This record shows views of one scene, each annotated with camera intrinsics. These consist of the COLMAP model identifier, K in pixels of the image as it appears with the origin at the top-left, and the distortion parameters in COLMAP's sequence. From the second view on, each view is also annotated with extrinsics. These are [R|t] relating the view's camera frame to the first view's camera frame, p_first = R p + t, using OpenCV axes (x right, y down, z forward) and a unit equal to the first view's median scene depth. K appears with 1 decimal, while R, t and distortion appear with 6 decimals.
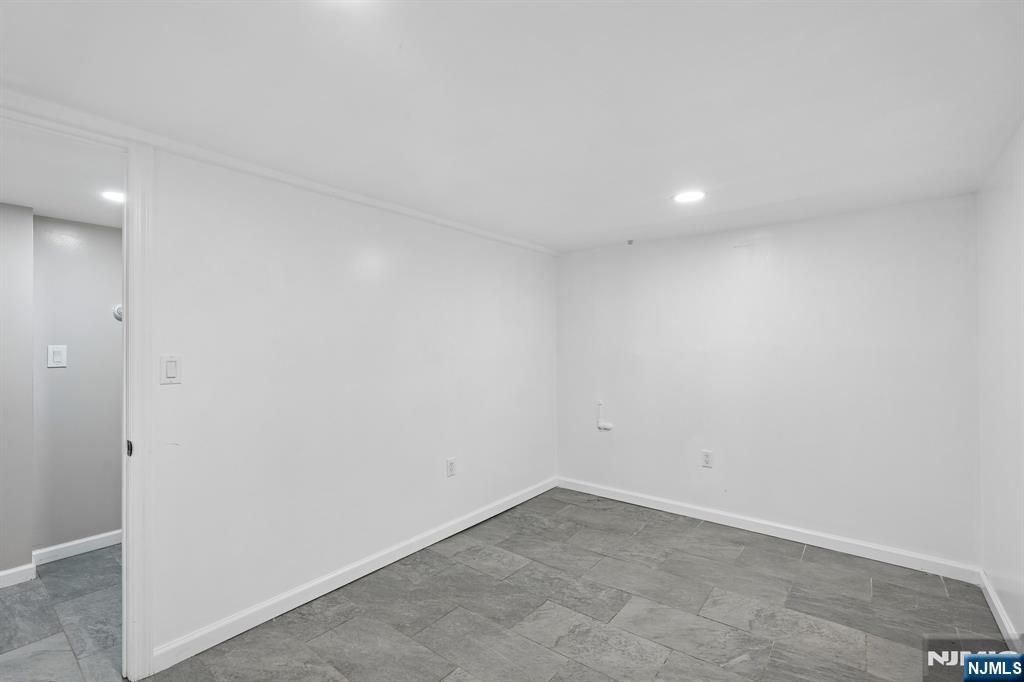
lens RADIAL K [[457.4, 0, 504.5], [0, 457.4, 342.9], [0, 0, 1]] dist [-0.002847, 0.000520]
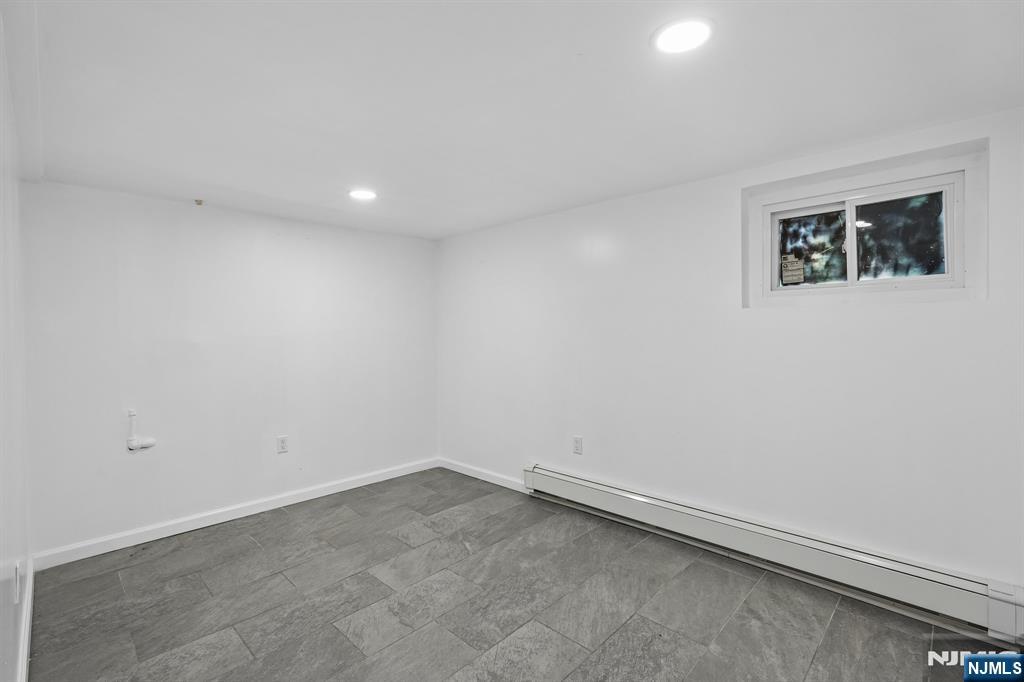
lens RADIAL K [[468.4, 0, 516.6], [0, 468.4, 329.3], [0, 0, 1]] dist [-0.002346, 0.000397]
pose [[0.088979, 0.002116, 0.996031, -0.660030], [0.005593, 0.999981, -0.002624, 0.011218], [-0.996018, 0.005804, 0.088966, 0.501402]]
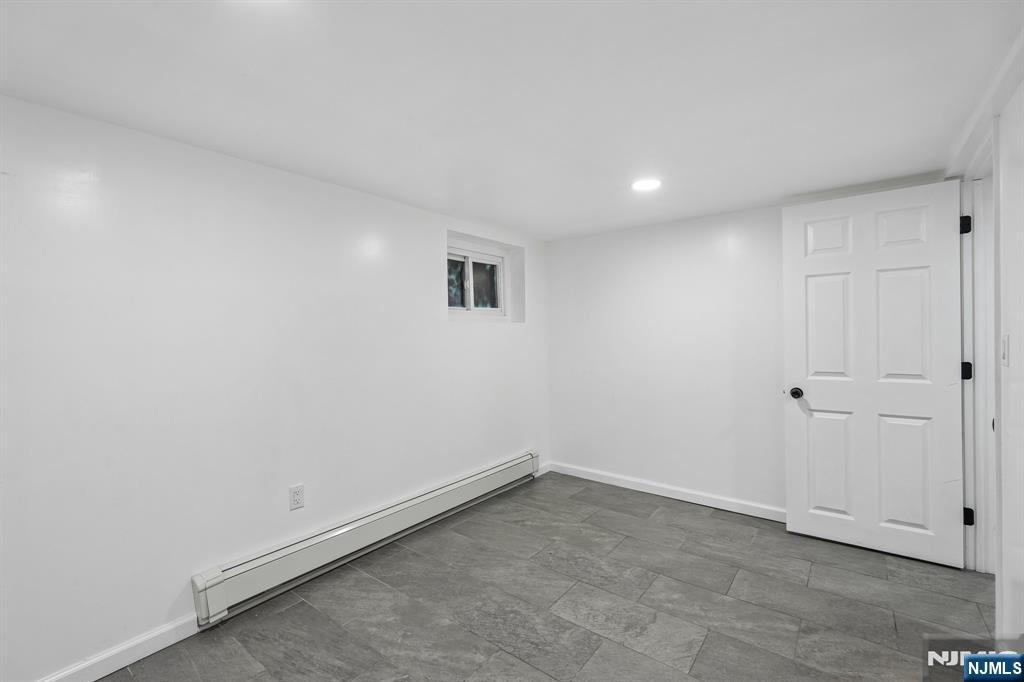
lens RADIAL K [[449.8, 0, 509.5], [0, 449.8, 333.1], [0, 0, 1]] dist [-0.000686, 0.000316]
pose [[-0.999740, 0.015279, -0.016902, 0.185452], [0.015362, 0.999871, -0.004787, 0.009109], [0.016826, -0.005045, -0.999846, 1.328741]]
